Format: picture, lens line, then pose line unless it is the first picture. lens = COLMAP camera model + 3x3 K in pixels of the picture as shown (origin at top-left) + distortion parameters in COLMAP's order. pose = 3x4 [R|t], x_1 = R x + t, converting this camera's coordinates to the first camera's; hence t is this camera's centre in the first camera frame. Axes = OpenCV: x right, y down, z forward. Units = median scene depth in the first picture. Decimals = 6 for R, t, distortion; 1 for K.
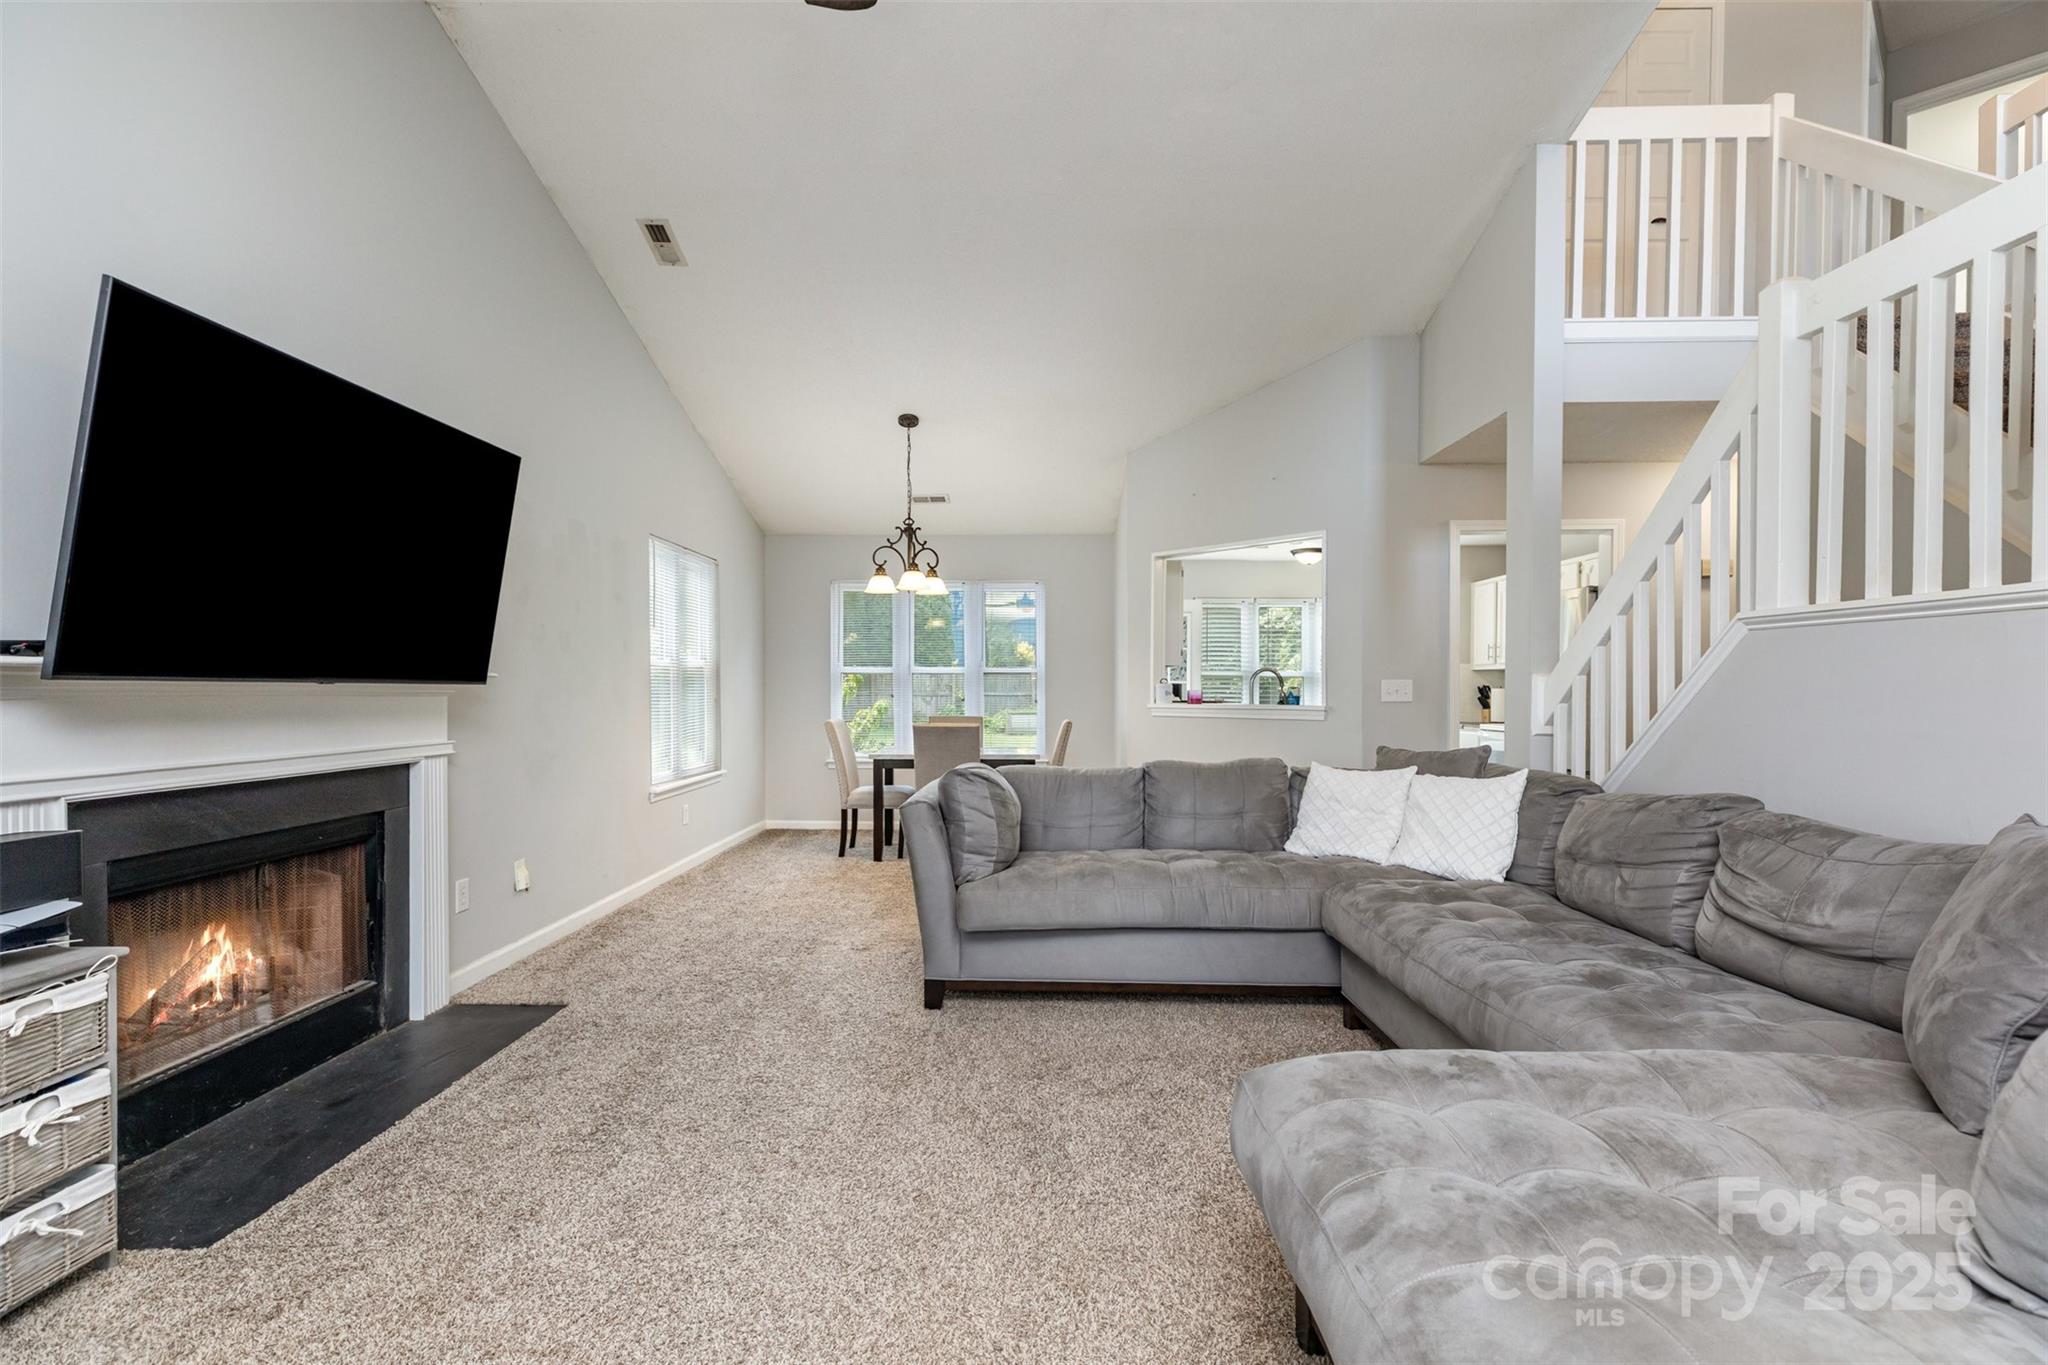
lens RADIAL K [[929.2, 0, 1017.5], [0, 929.2, 699.6], [0, 0, 1]] dist [0.000937, 0.000781]
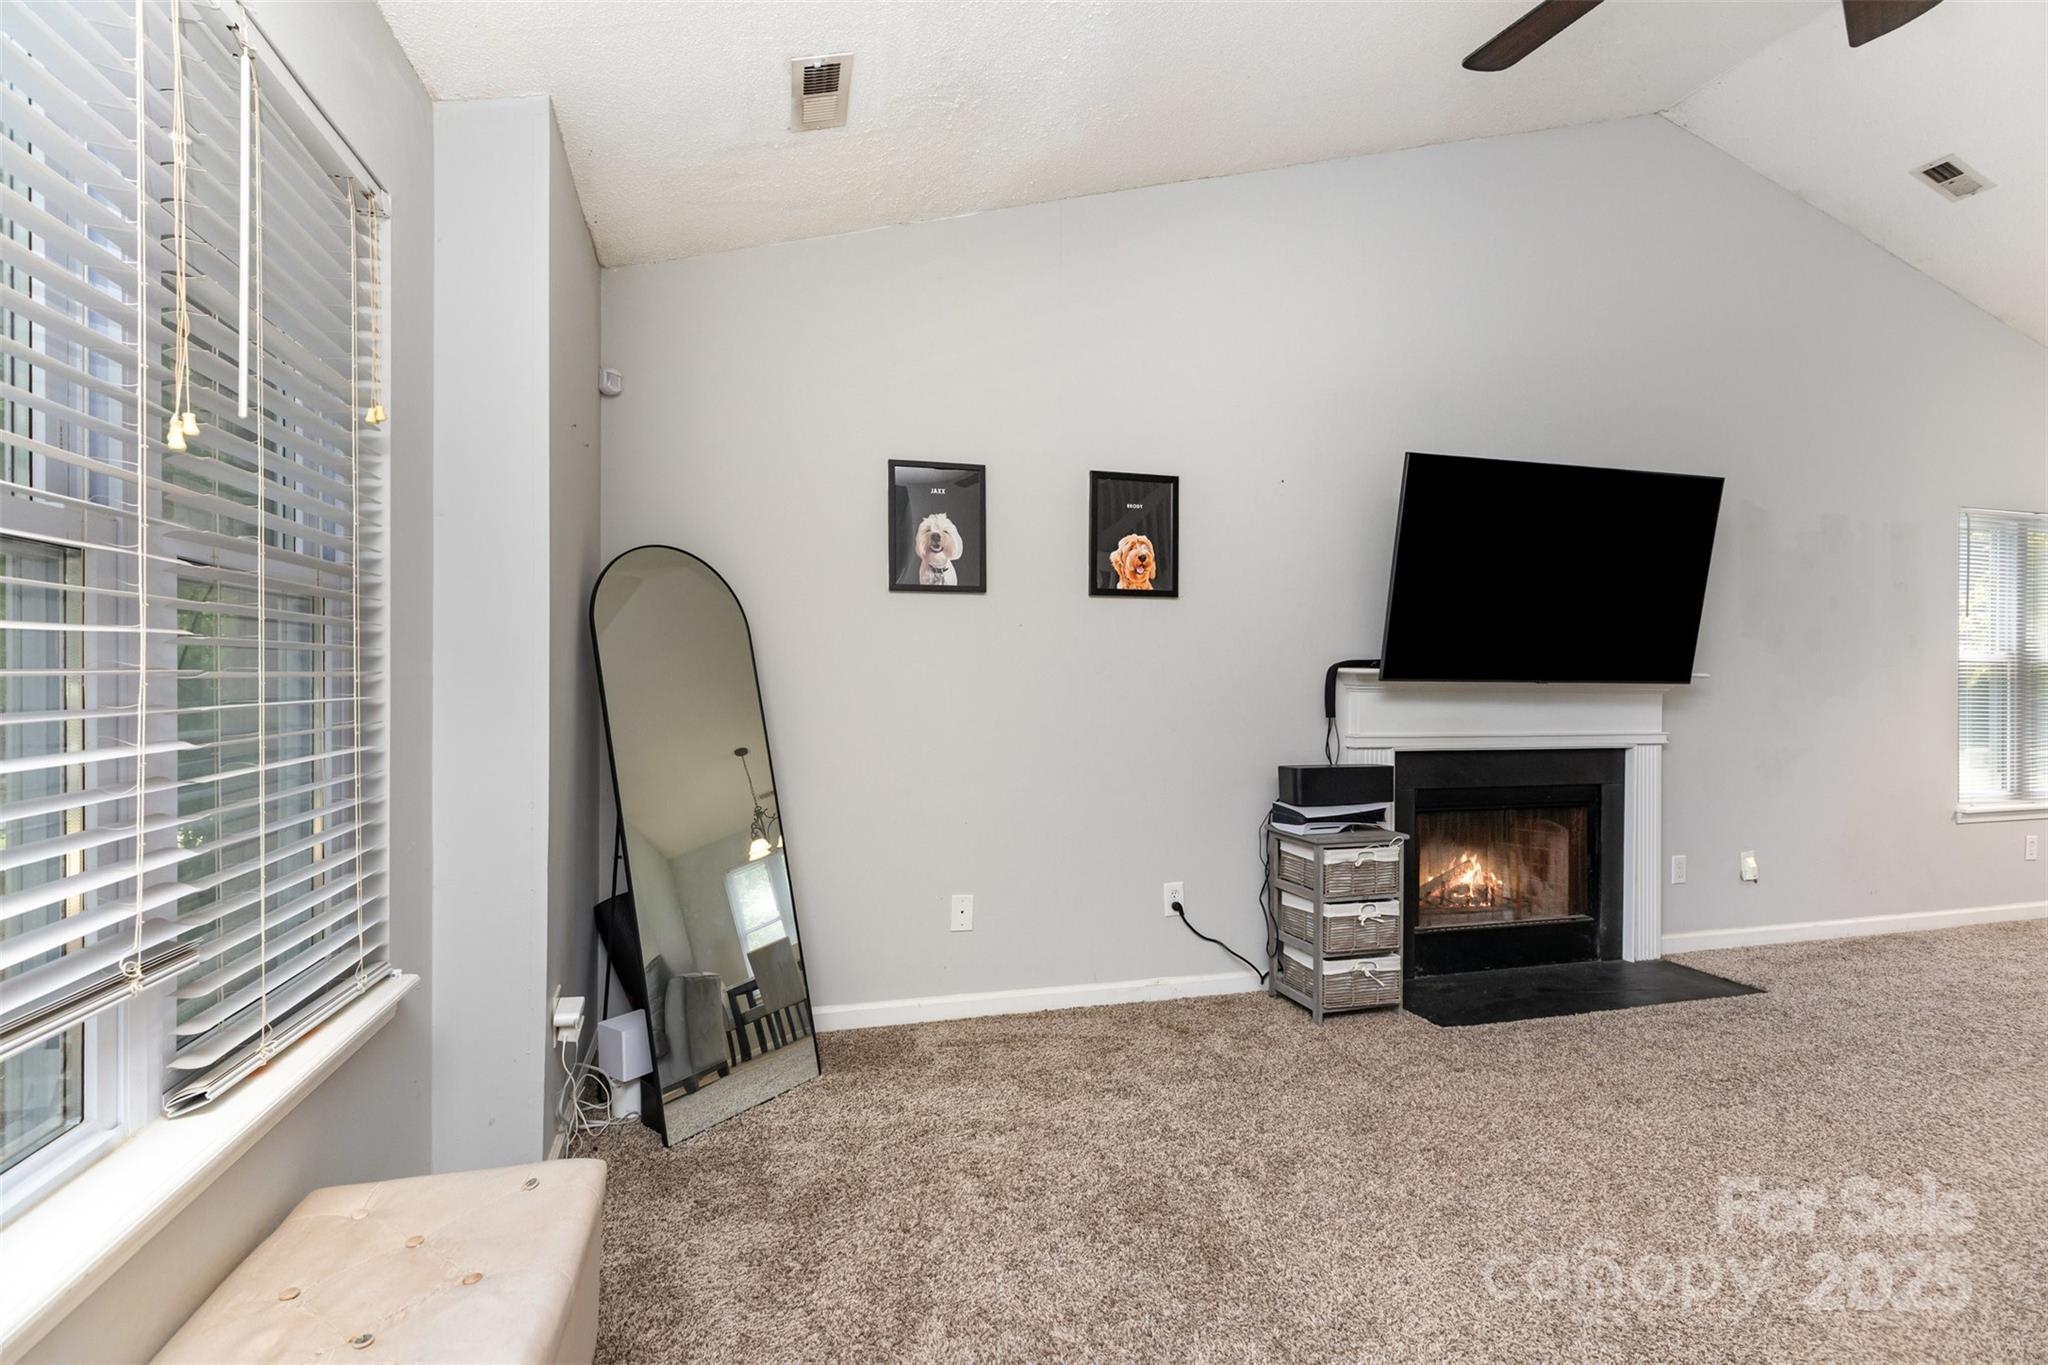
lens RADIAL K [[927.6, 0, 1024.0], [0, 927.6, 682.5], [0, 0, 1]] dist [0.001266, 0.000608]
pose [[0.298609, 0.002899, -0.954371, 0.269094], [-0.017576, 0.999843, -0.002462, -0.000821], [0.954214, 0.017509, 0.298613, -0.116379]]
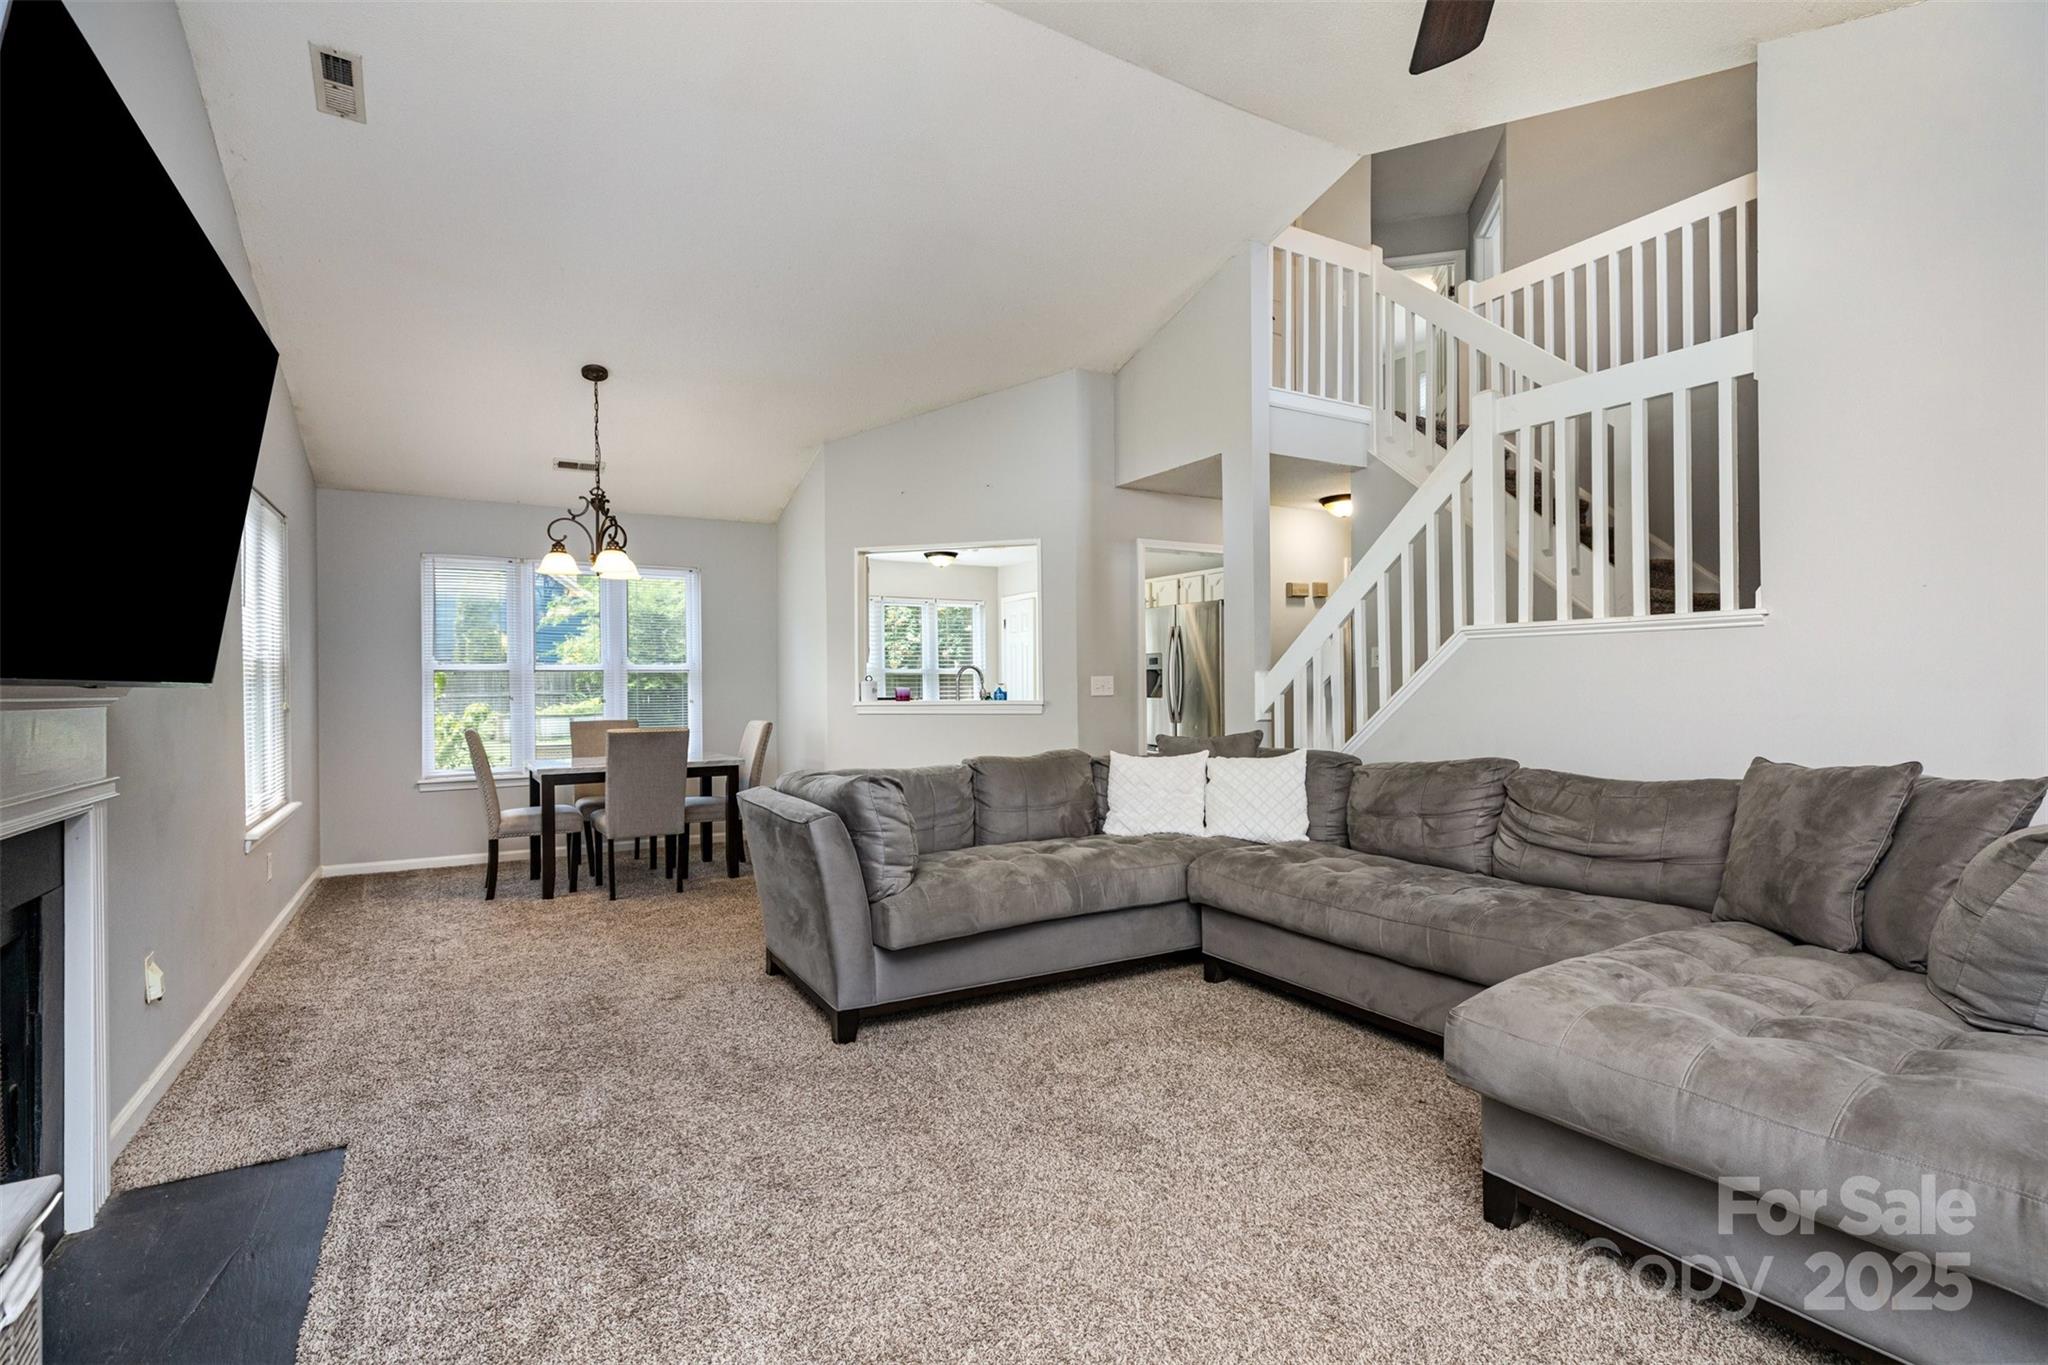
lens RADIAL K [[935.7, 0, 1024.0], [0, 935.7, 682.5], [0, 0, 1]] dist [0.003692, 0.000888]
pose [[0.855828, -0.006847, 0.517216, -0.425932], [0.014896, 0.999824, -0.011412, -0.003761], [-0.517046, 0.017471, 0.855779, 0.131395]]
